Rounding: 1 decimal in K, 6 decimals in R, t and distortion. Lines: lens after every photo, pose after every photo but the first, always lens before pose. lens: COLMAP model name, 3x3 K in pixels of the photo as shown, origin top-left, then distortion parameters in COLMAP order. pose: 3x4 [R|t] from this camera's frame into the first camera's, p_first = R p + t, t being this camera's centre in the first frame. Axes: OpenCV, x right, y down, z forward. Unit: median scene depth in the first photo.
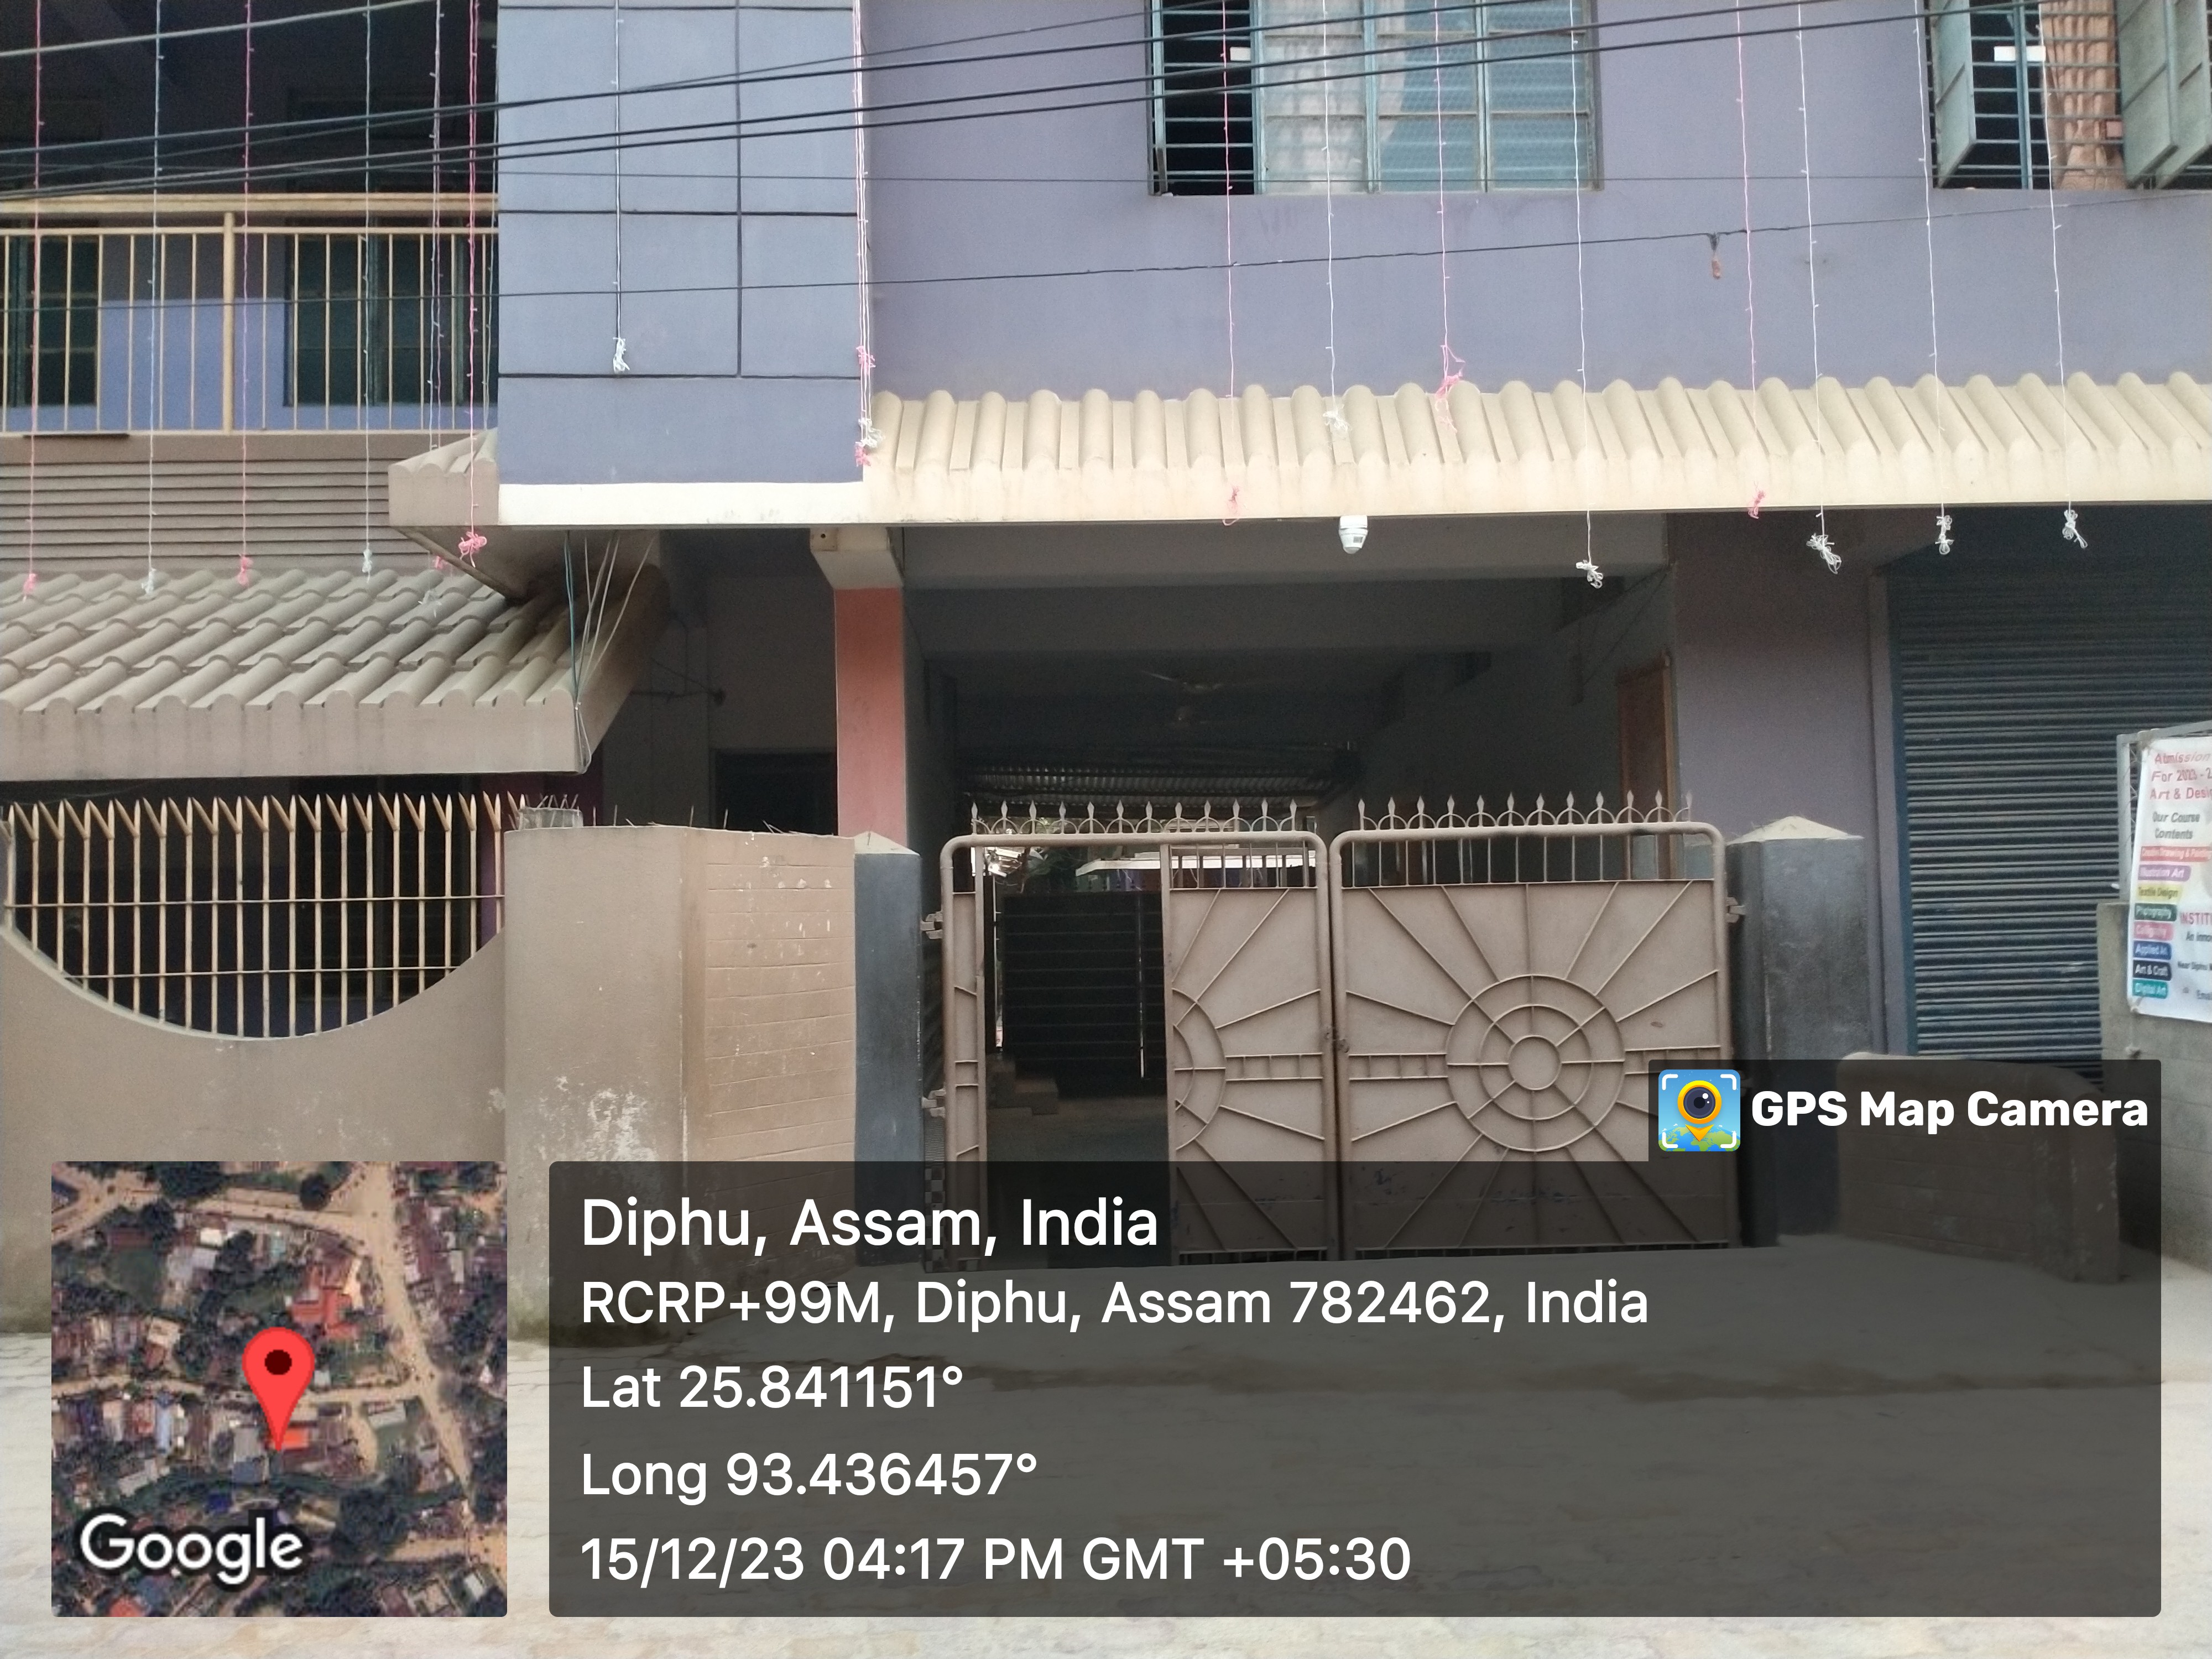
lens RADIAL K [[1728.8, 0, 1106.0], [0, 1728.8, 829.5], [0, 0, 1]] dist [0.070406, -0.144014]
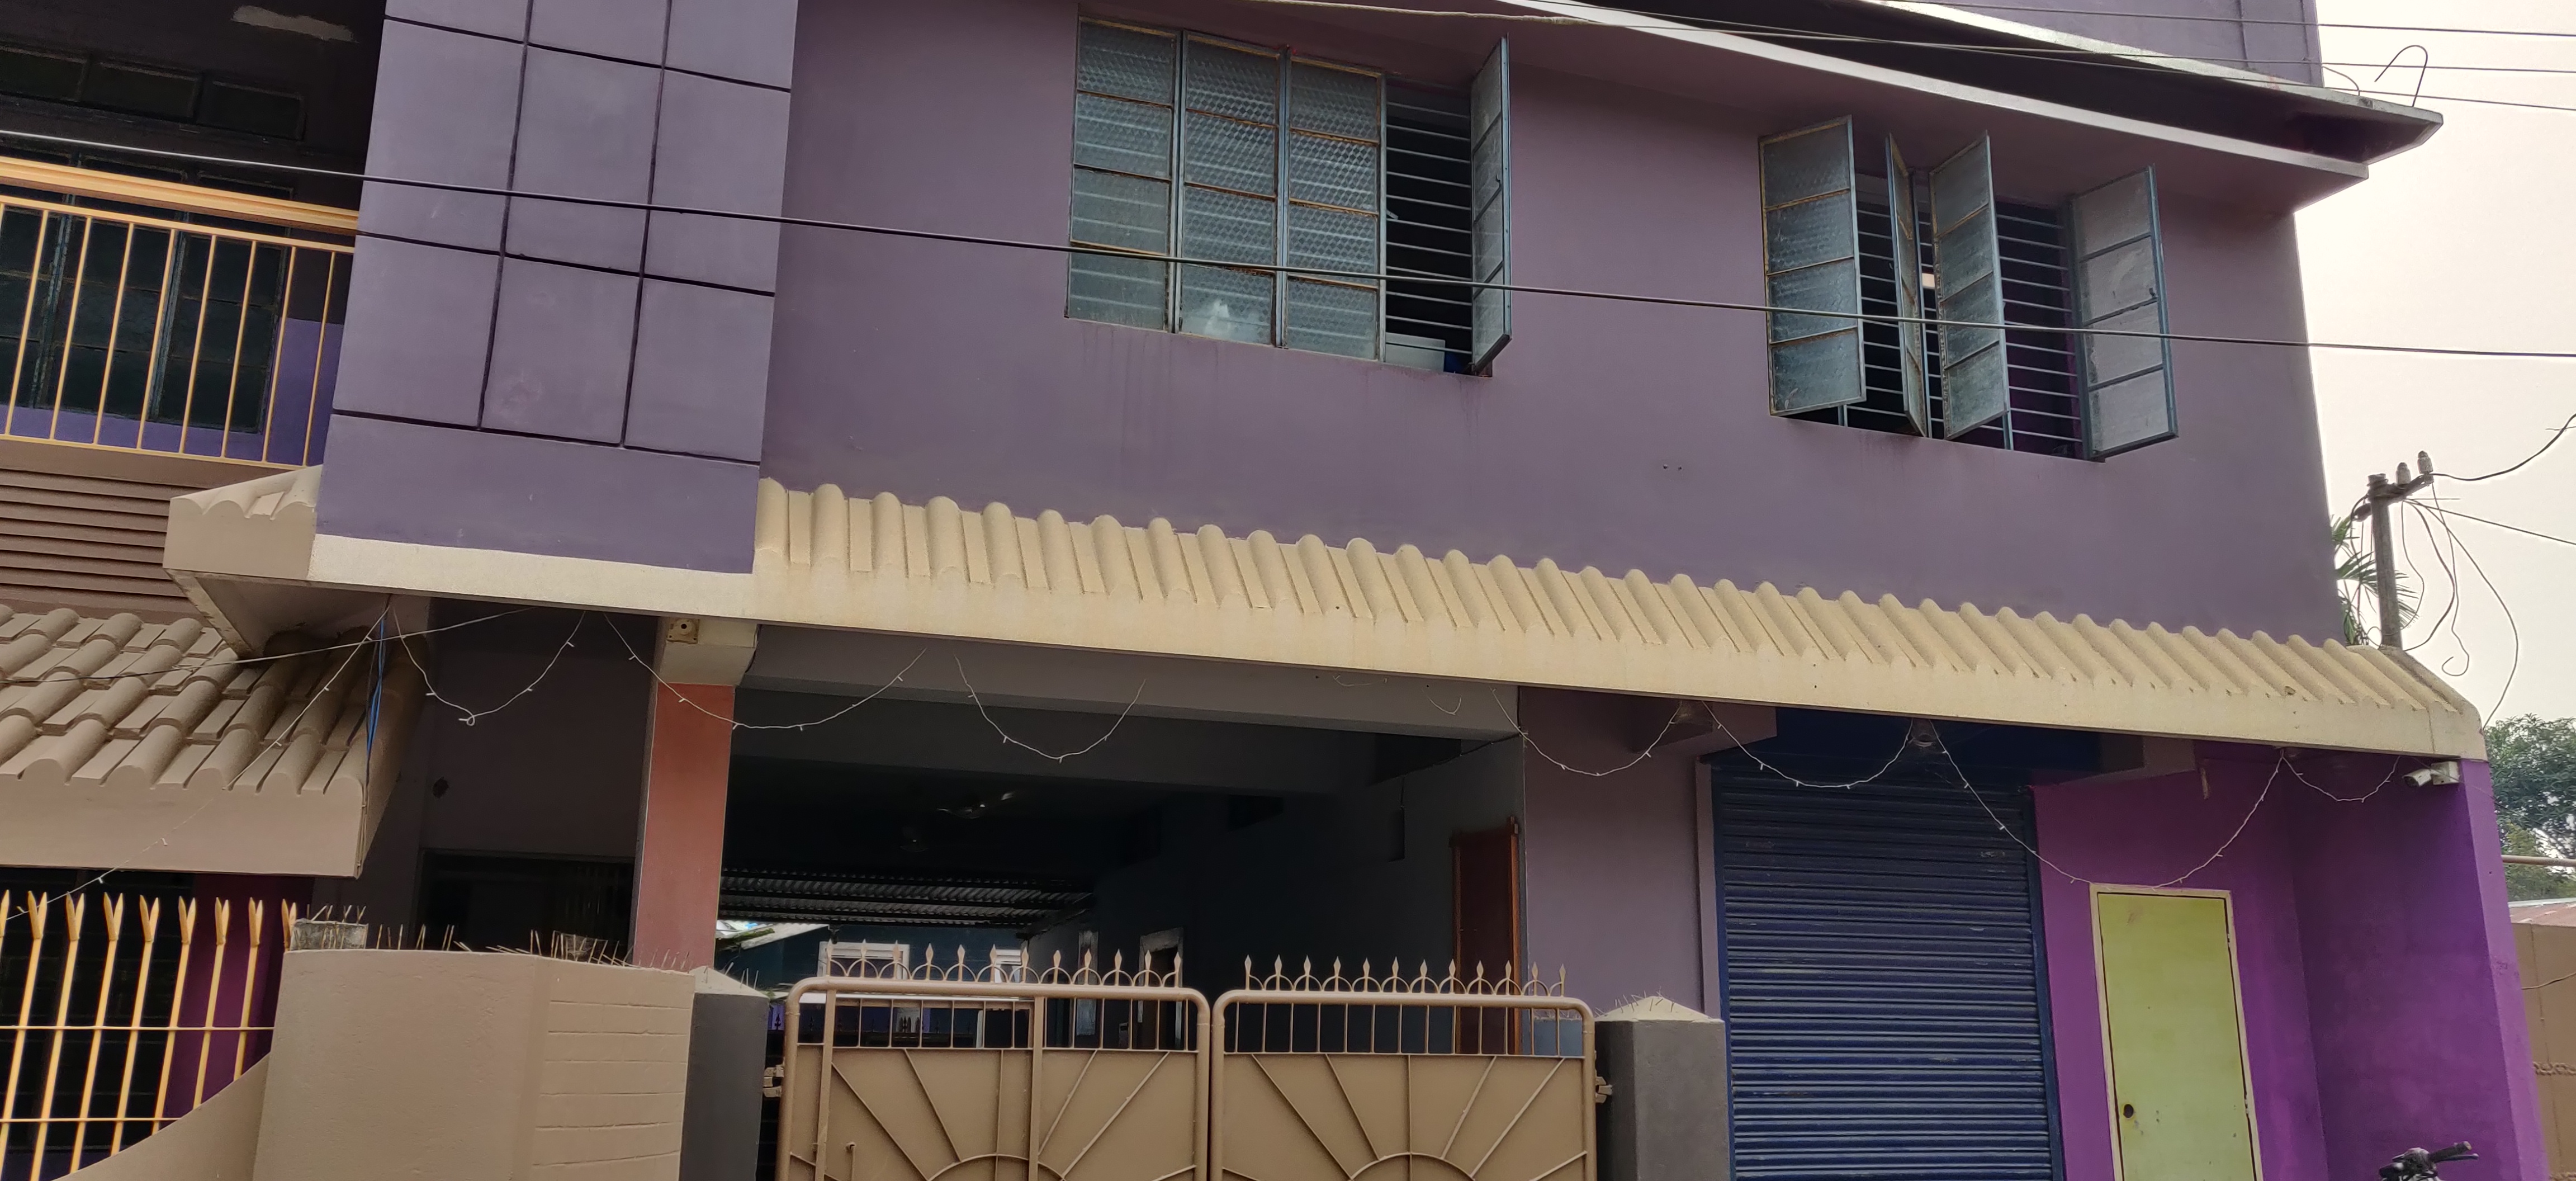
lens RADIAL K [[1881.5, 0, 1288.0], [0, 1881.5, 590.5], [0, 0, 1]] dist [0.025462, 0.001580]
pose [[0.953084, 0.105366, 0.283776, -0.143522], [-0.045407, 0.976621, -0.210117, 0.002636], [-0.299281, 0.187374, 0.935586, -0.002236]]
